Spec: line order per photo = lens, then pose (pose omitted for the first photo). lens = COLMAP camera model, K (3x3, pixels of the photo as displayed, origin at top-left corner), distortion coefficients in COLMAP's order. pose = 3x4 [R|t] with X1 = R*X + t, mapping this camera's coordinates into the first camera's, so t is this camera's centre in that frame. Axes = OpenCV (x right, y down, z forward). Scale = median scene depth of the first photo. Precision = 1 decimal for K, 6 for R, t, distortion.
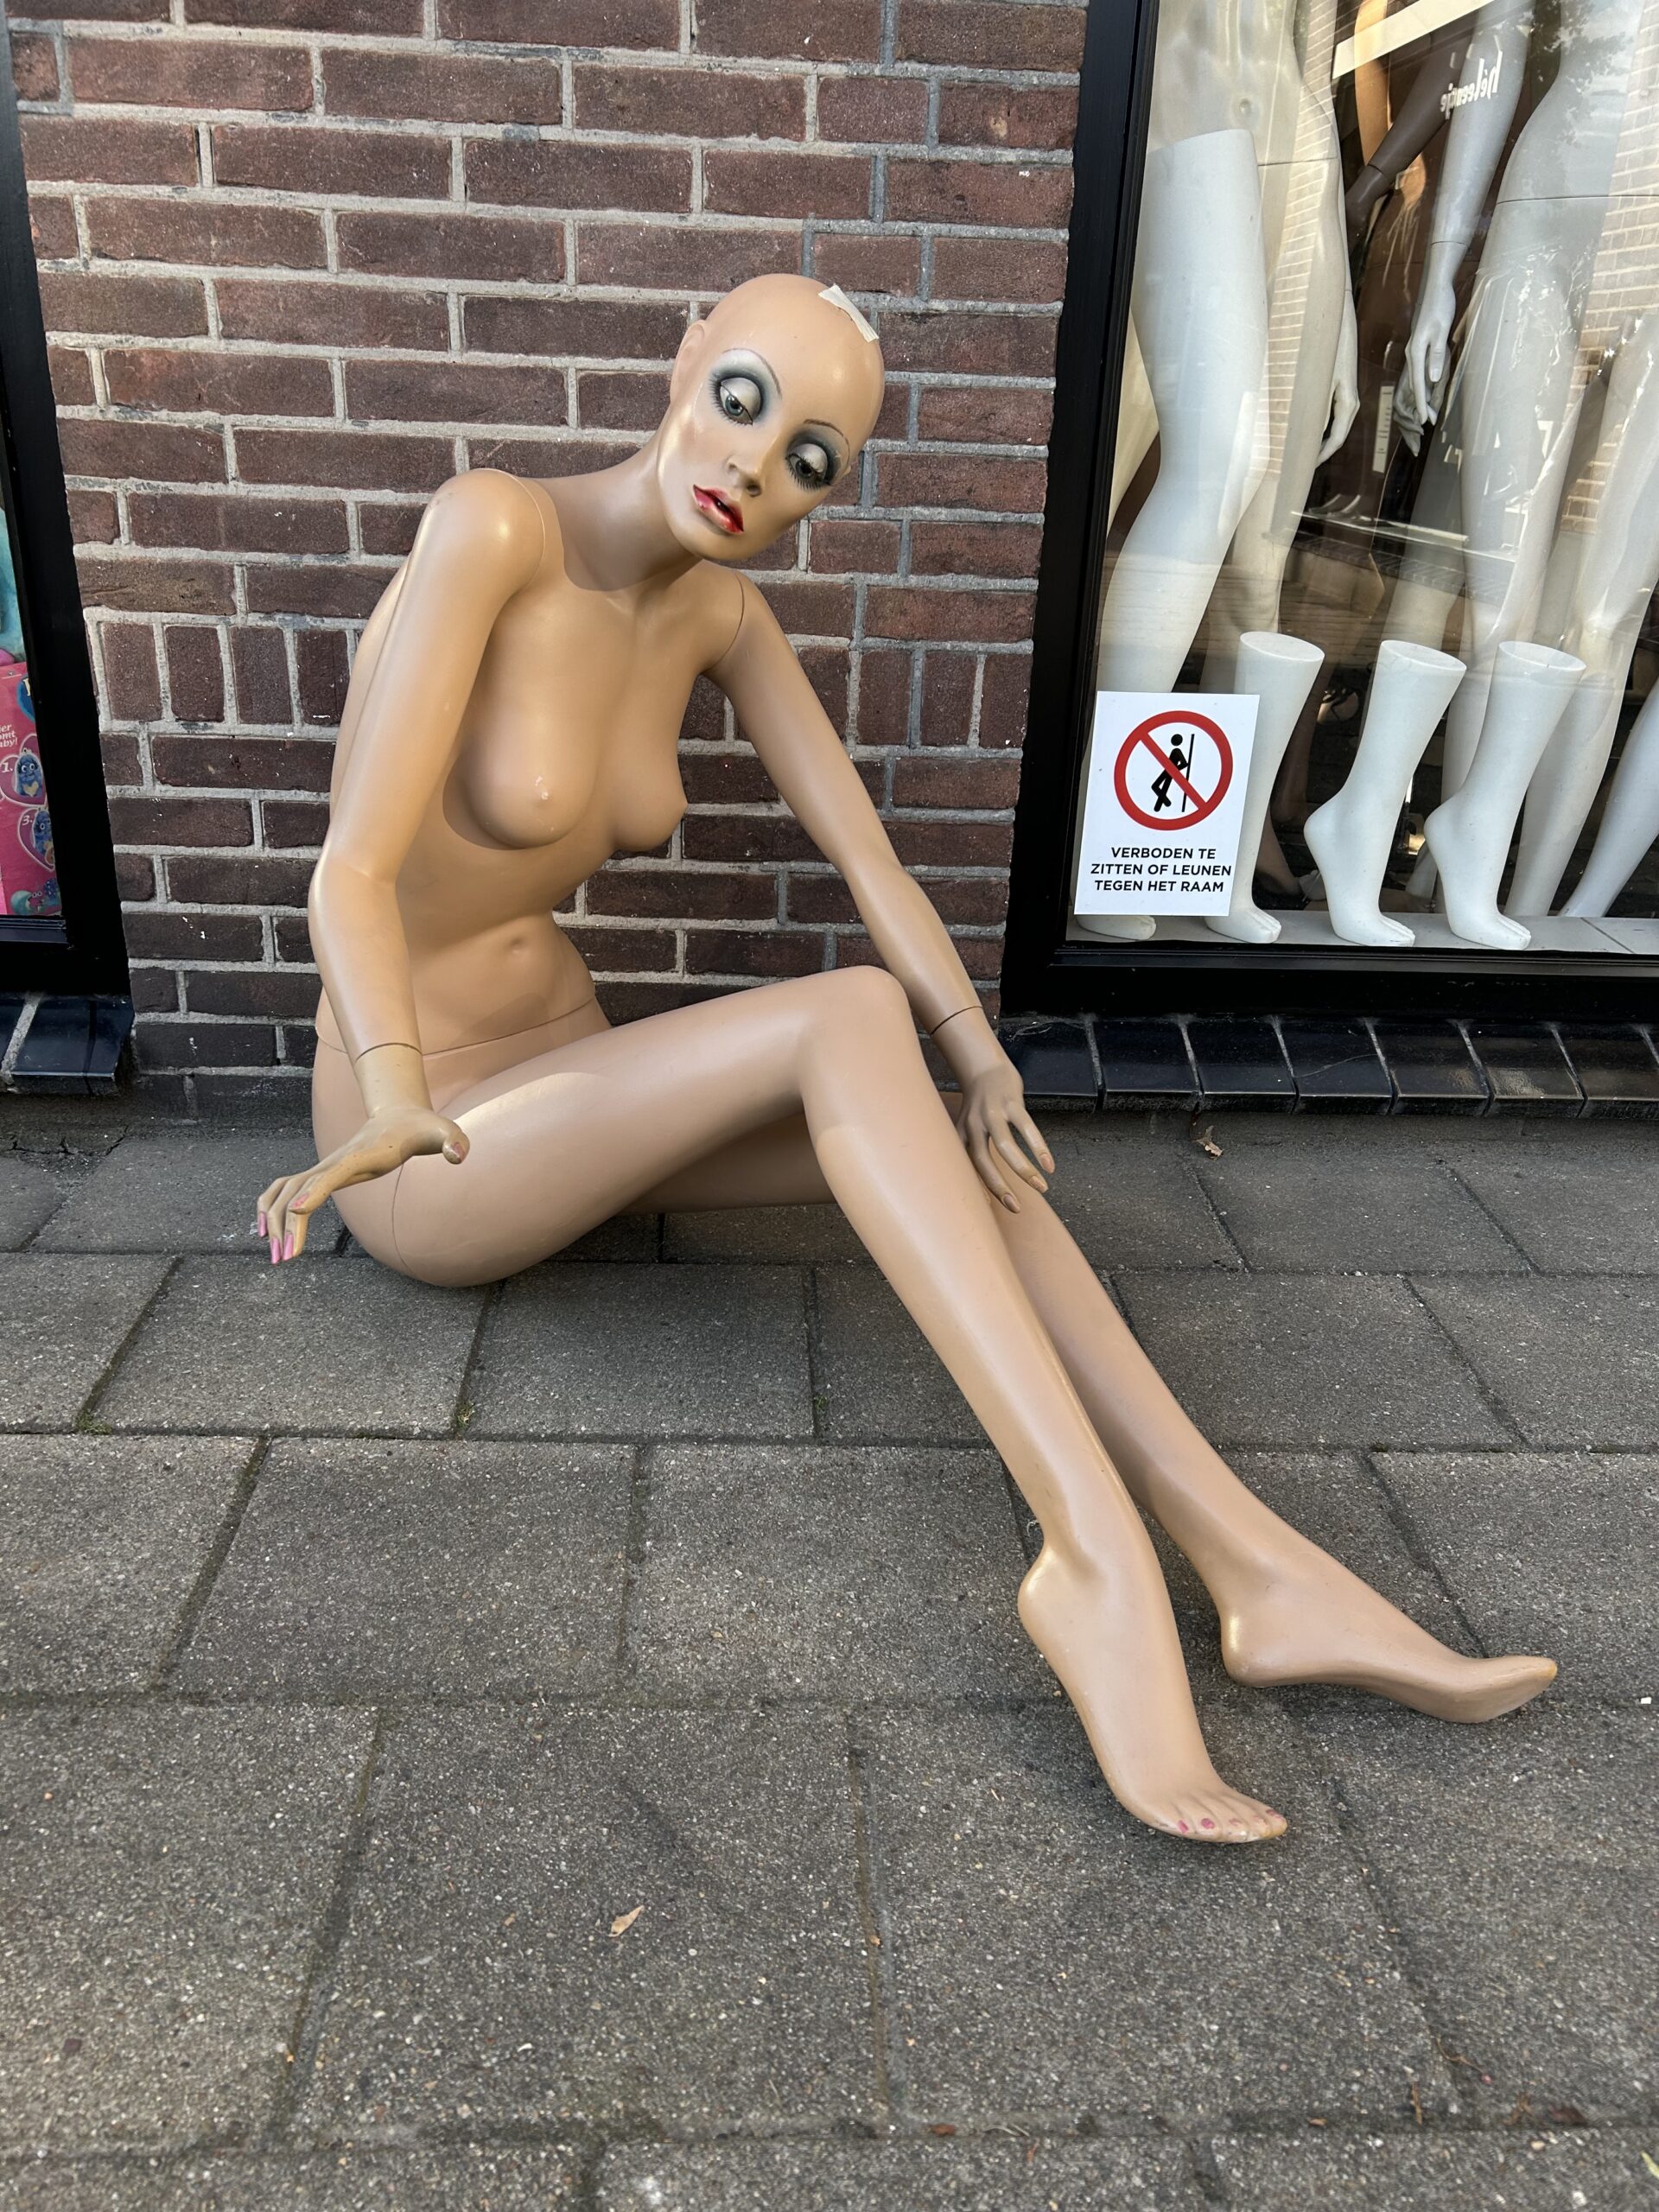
lens RADIAL K [[1627.0, 0, 818.0], [0, 1627.0, 1124.5], [0, 0, 1]] dist [0.042796, -0.051735]
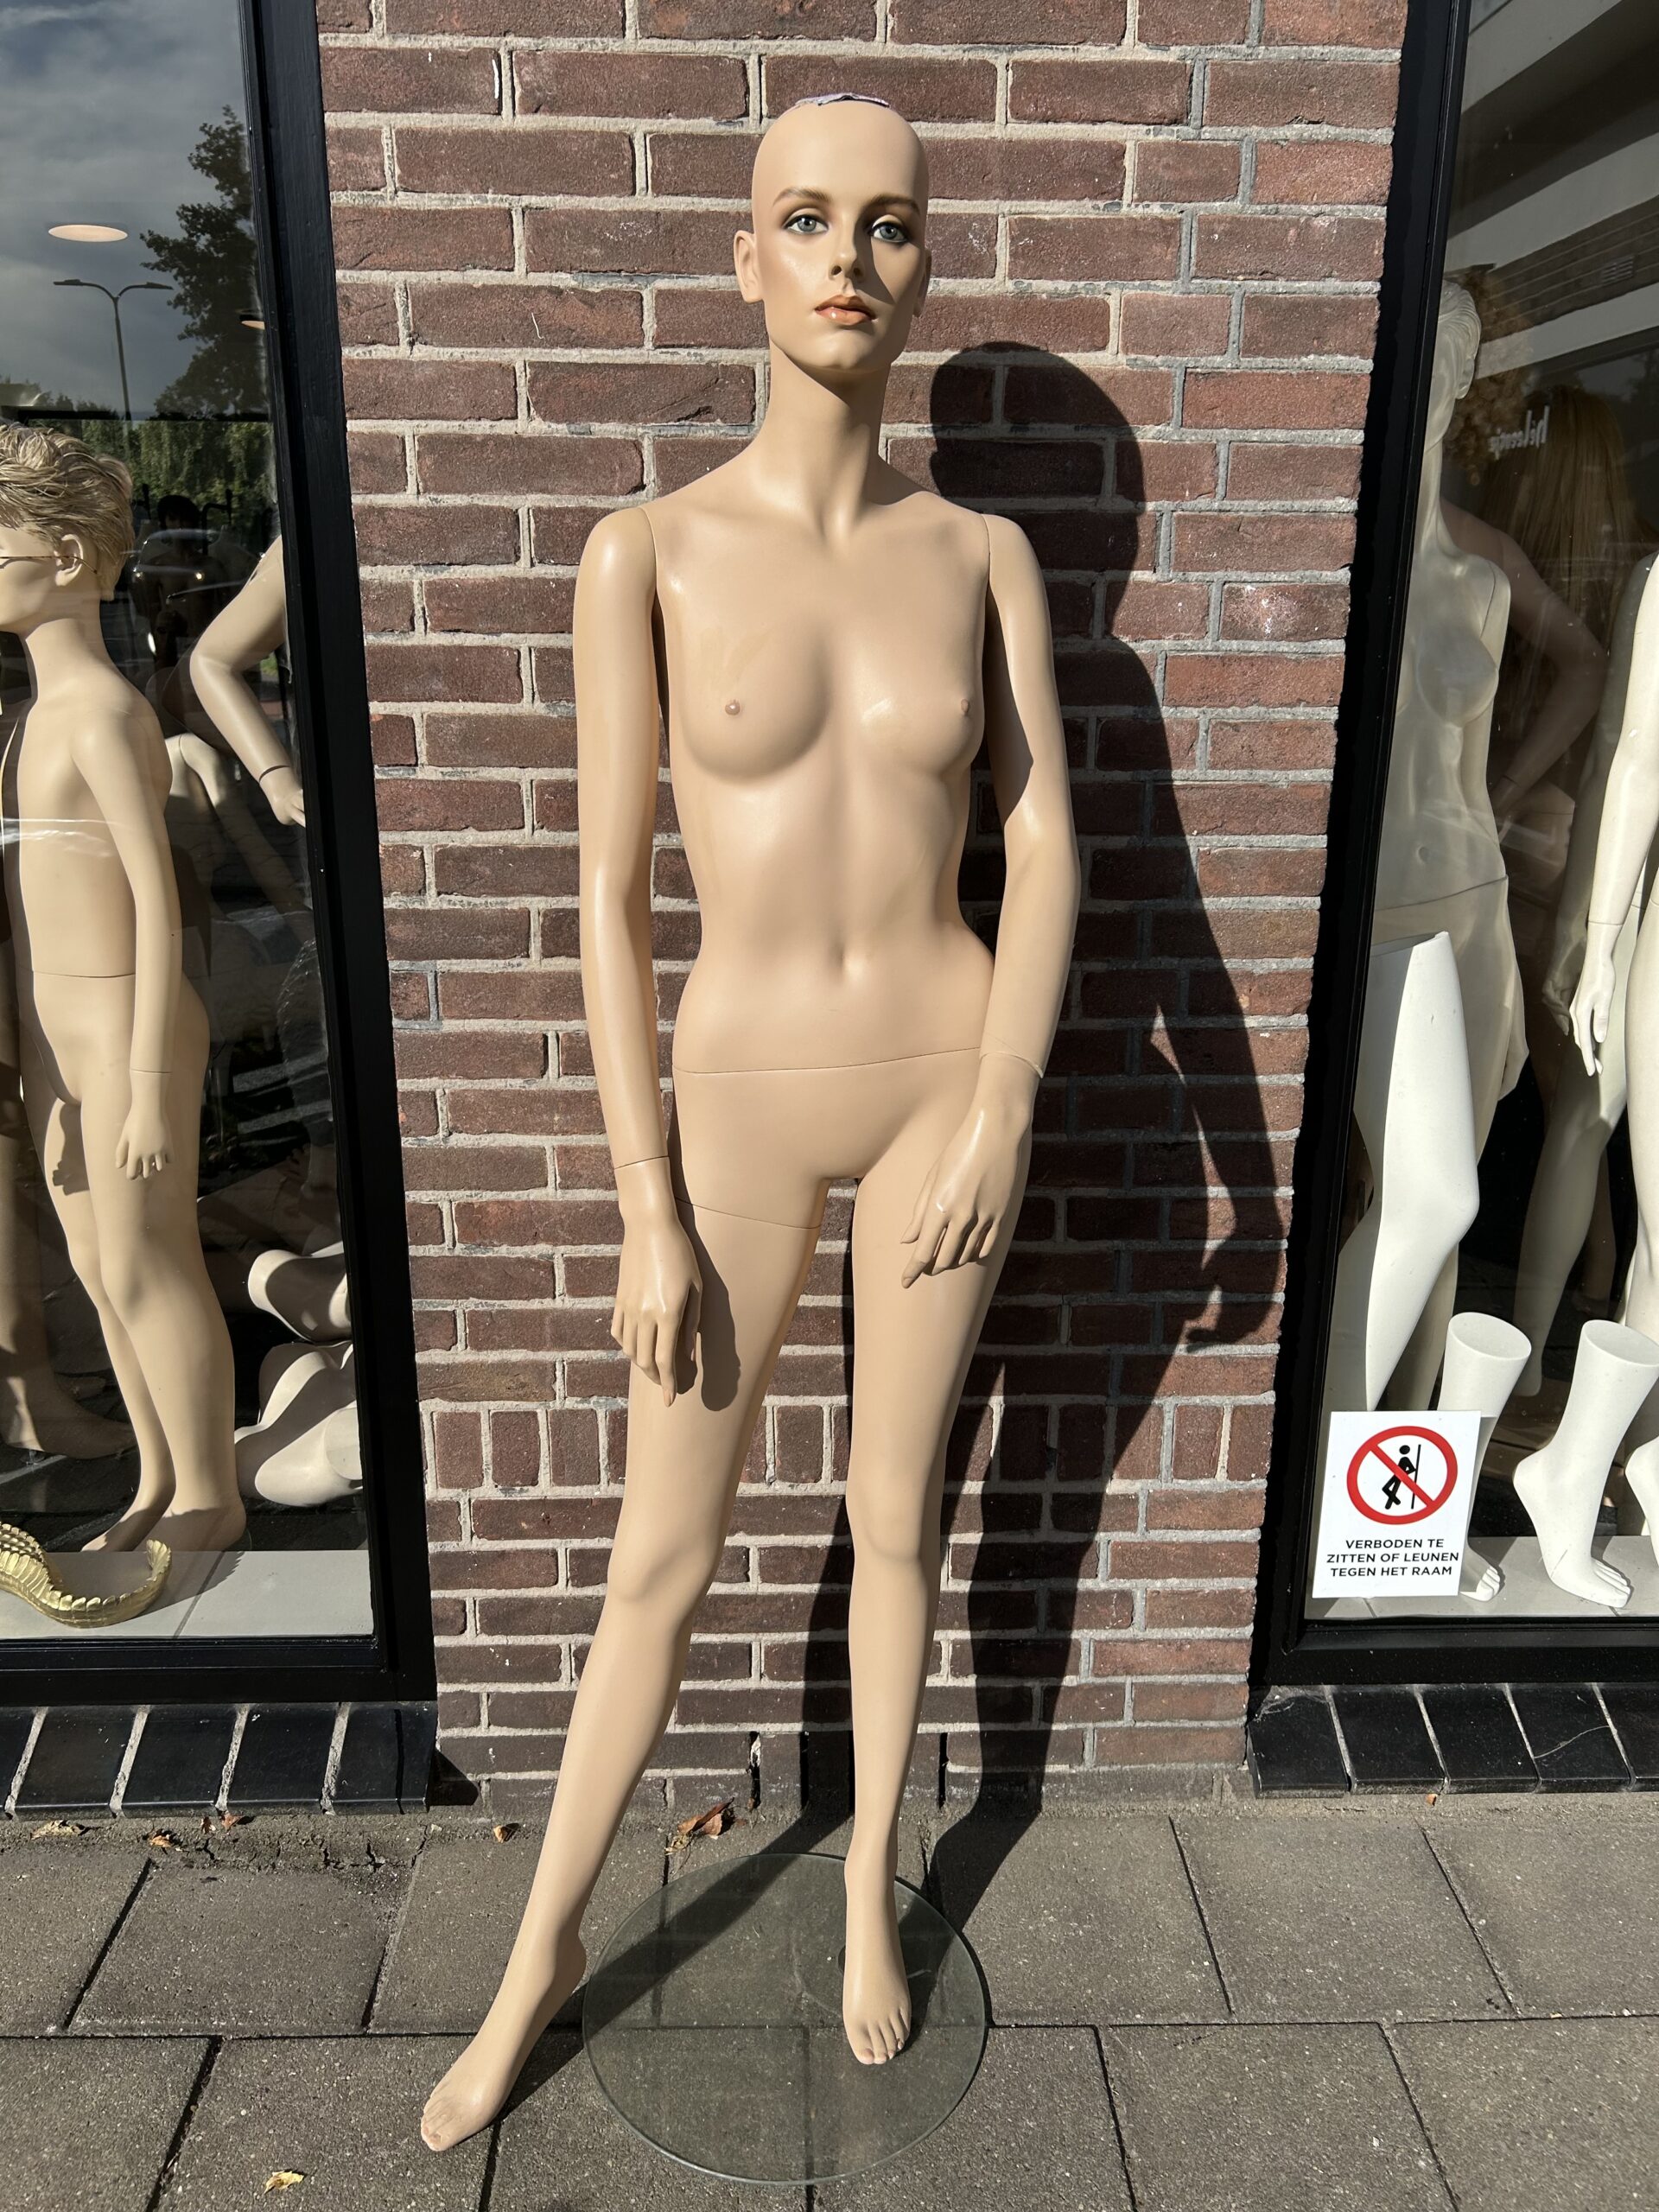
lens RADIAL K [[1627.0, 0, 827.5], [0, 1627.0, 1109.9], [0, 0, 1]] dist [0.042796, -0.051735]
pose [[0.999256, -0.025946, -0.028537, -0.137001], [0.022562, 0.993328, -0.113092, -0.385140], [0.031281, 0.112364, 0.993175, -0.116492]]
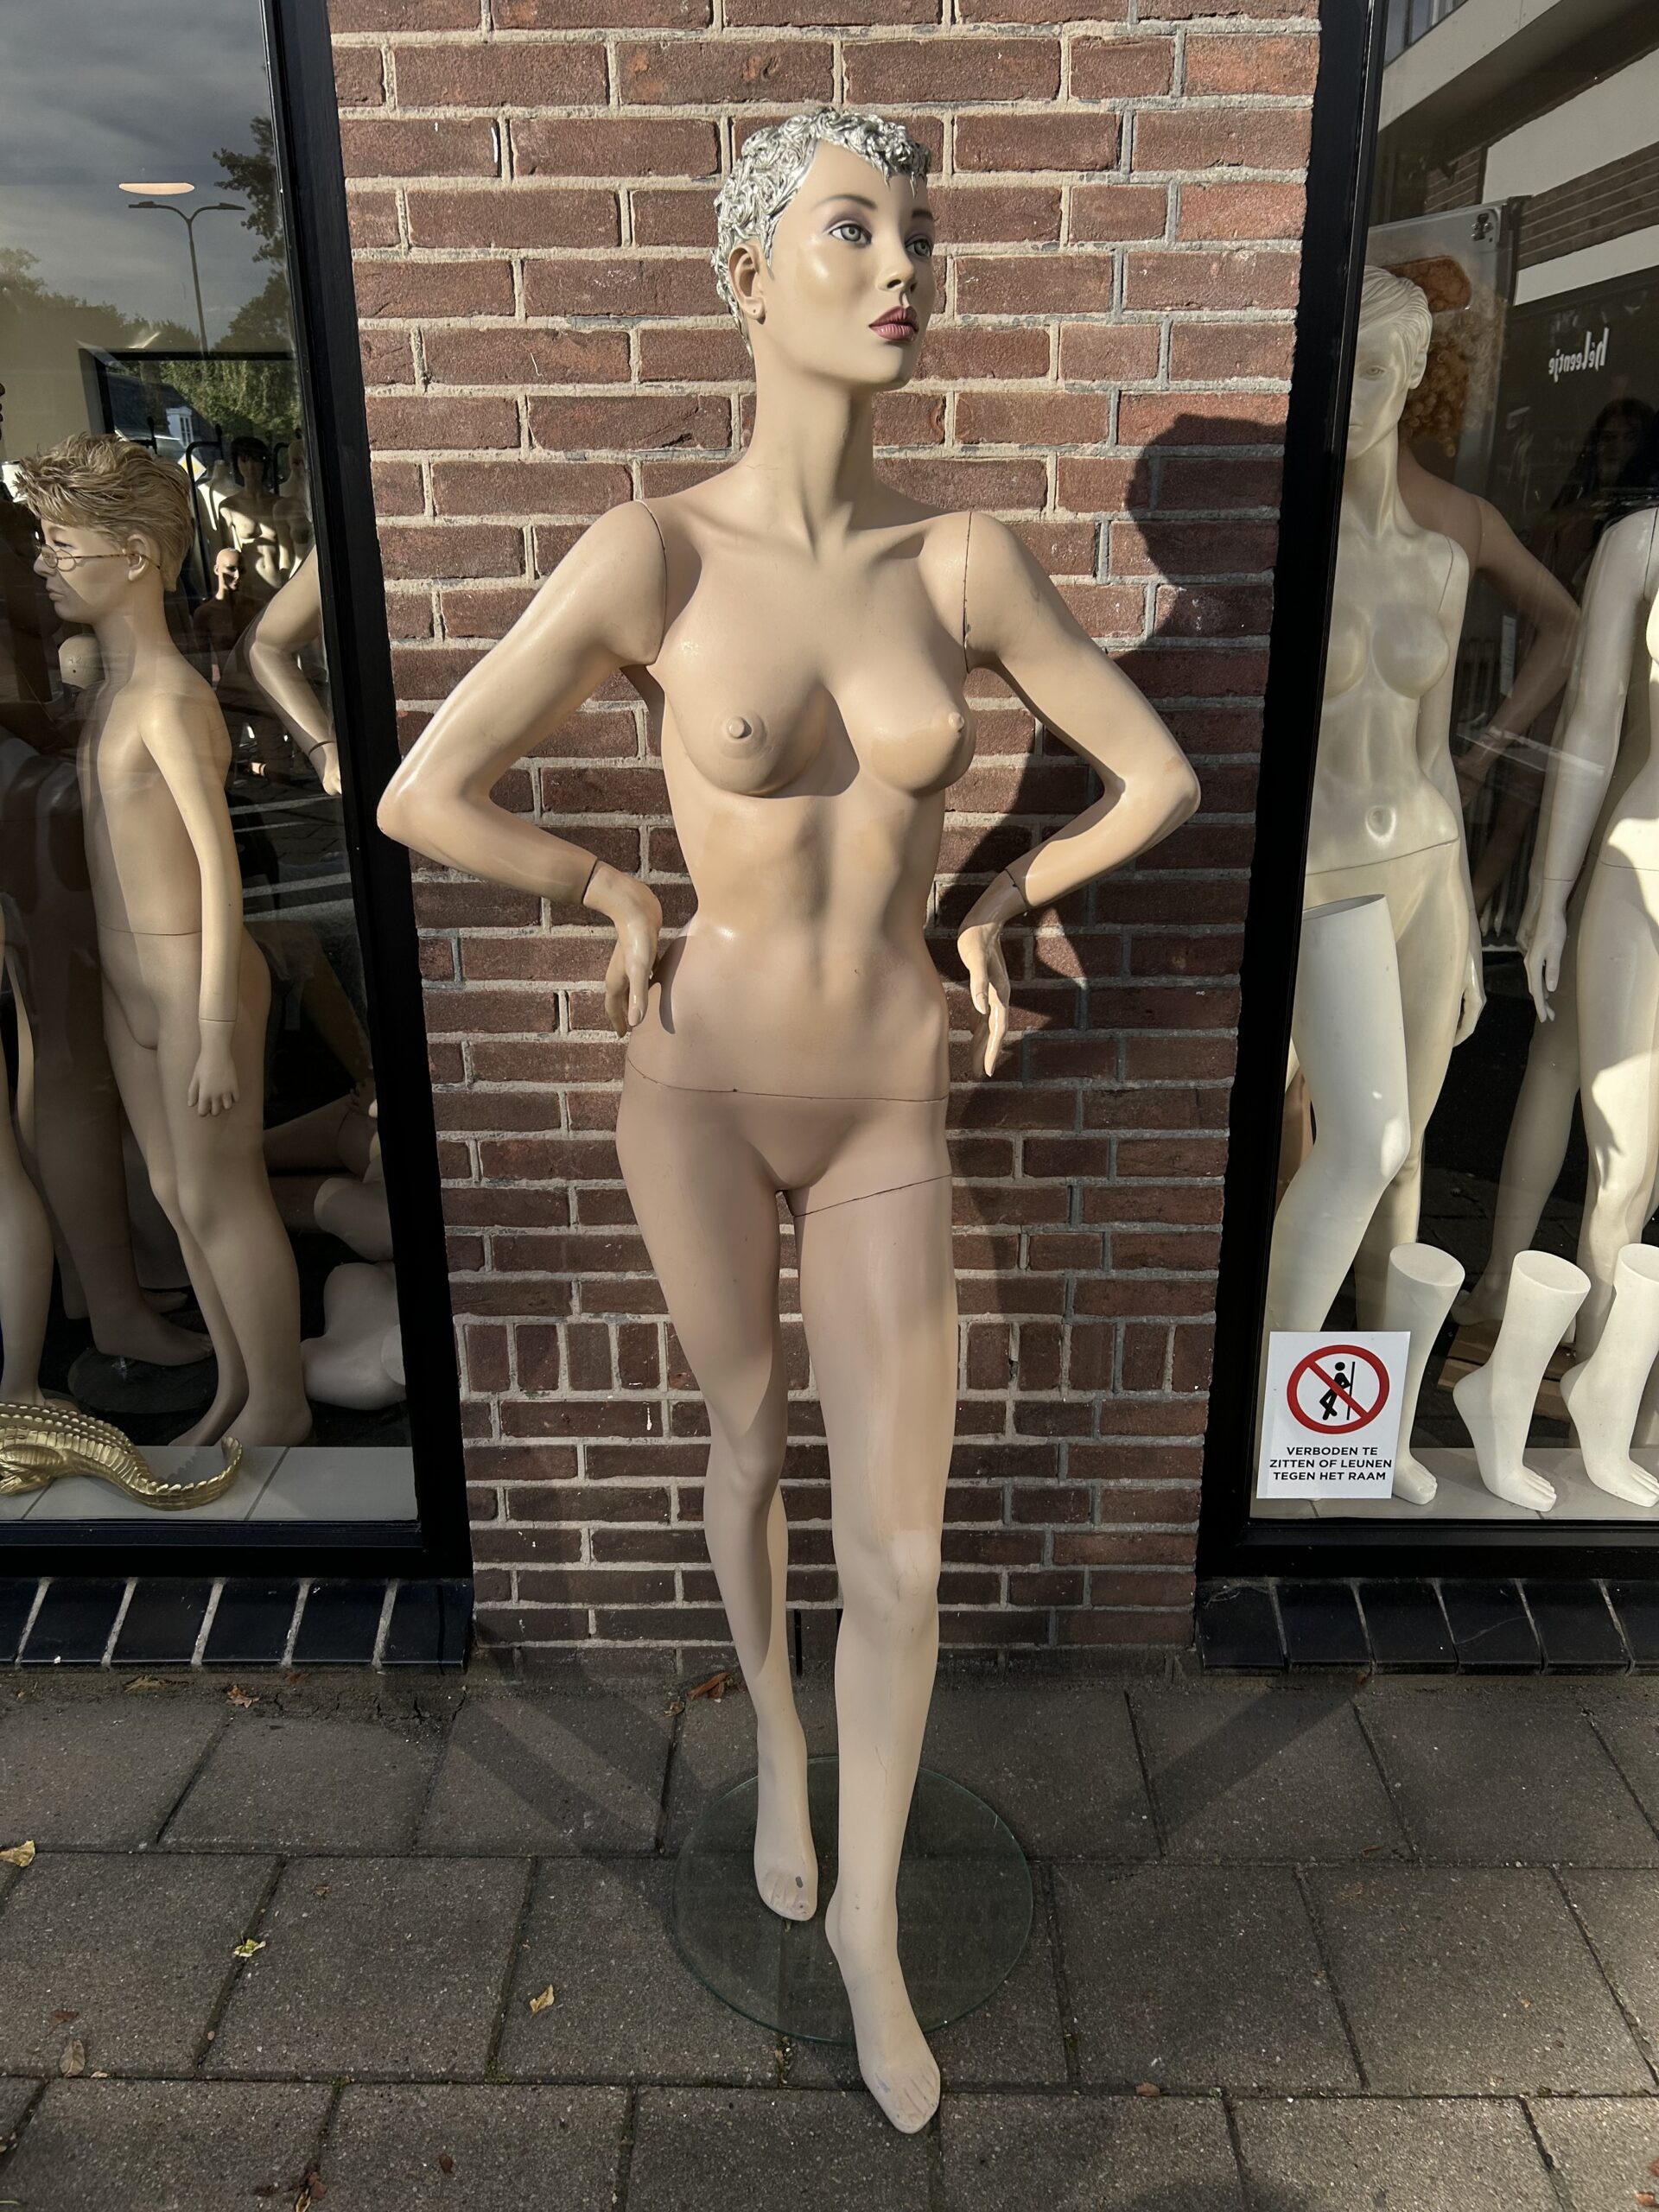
lens RADIAL K [[1627.0, 0, 832.8], [0, 1627.0, 1111.1], [0, 0, 1]] dist [0.042796, -0.051735]
pose [[0.997009, -0.021872, -0.074125, -0.060831], [0.016959, 0.997657, -0.066272, -0.388961], [0.075401, 0.064817, 0.995044, -0.242135]]
